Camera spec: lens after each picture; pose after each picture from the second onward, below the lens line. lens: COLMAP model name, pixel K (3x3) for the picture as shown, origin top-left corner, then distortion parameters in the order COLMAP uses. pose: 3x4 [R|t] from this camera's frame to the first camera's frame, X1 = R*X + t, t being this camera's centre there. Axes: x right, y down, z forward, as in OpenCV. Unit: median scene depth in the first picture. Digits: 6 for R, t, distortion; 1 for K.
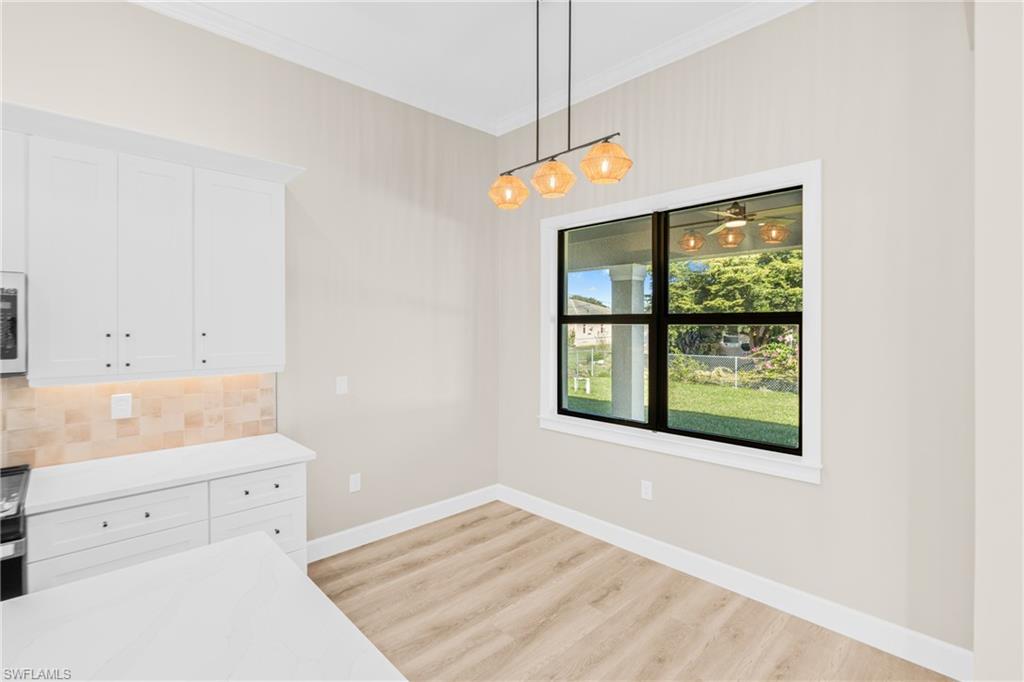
lens RADIAL K [[473.1, 0, 508.9], [0, 473.1, 324.7], [0, 0, 1]] dist [-0.004835, 0.000036]
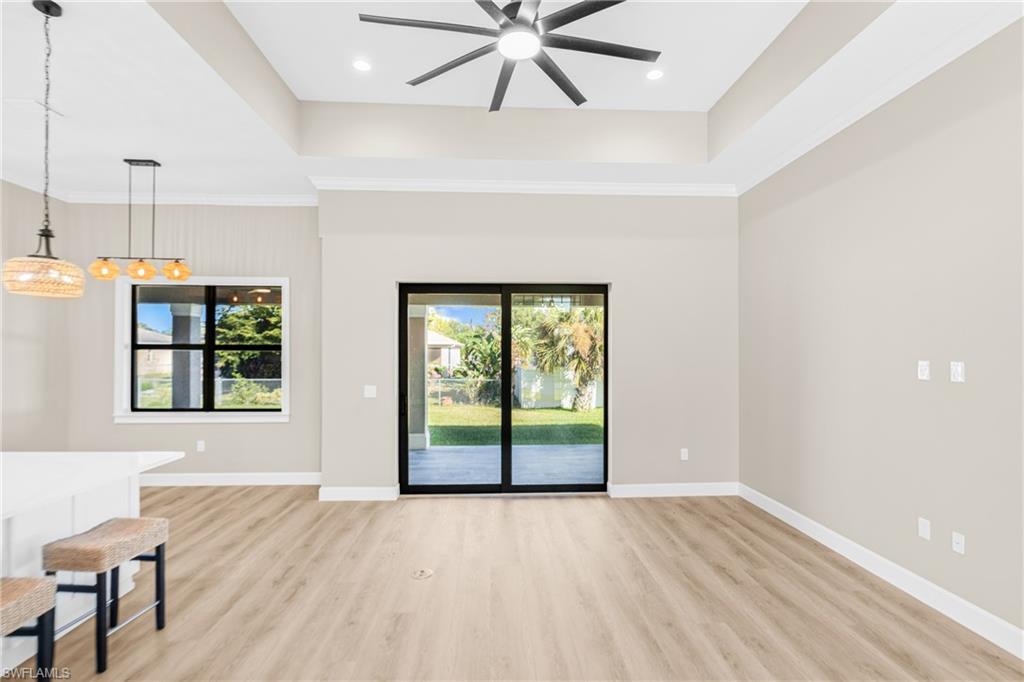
lens RADIAL K [[470.7, 0, 513.6], [0, 470.7, 351.2], [0, 0, 1]] dist [-0.009873, 0.001518]
pose [[0.652540, 0.003756, 0.757745, -0.213764], [-0.002233, 0.999993, -0.003035, 0.003749], [-0.757751, 0.000289, 0.652544, -0.806040]]
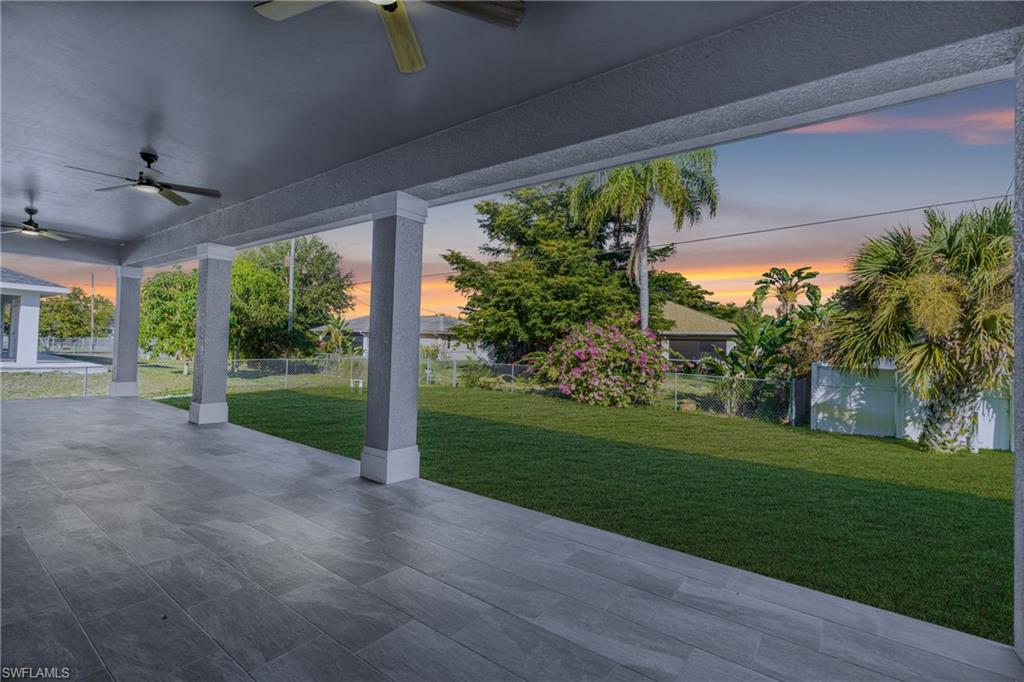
lens RADIAL K [[465.8, 0, 509.4], [0, 465.8, 333.8], [0, 0, 1]] dist [-0.013784, 0.005857]
pose [[0.984045, 0.041111, 0.173104, 1.206739], [-0.036179, 0.998847, -0.031549, 0.139705], [-0.174201, 0.024783, 0.984398, -0.184326]]
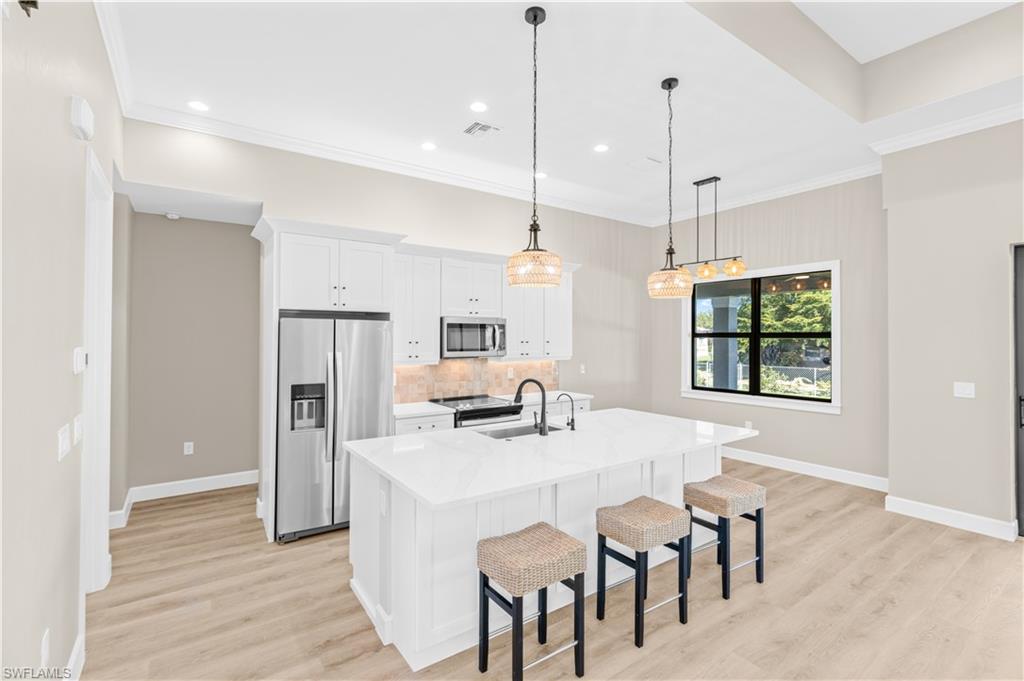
lens RADIAL K [[465.8, 0, 509.4], [0, 465.8, 333.3], [0, 0, 1]] dist [-0.013784, 0.005857]
pose [[0.989416, 0.001633, -0.145100, -0.313742], [-0.003343, 0.999928, -0.011547, 0.003464], [0.145070, 0.011910, 0.989350, -0.793211]]
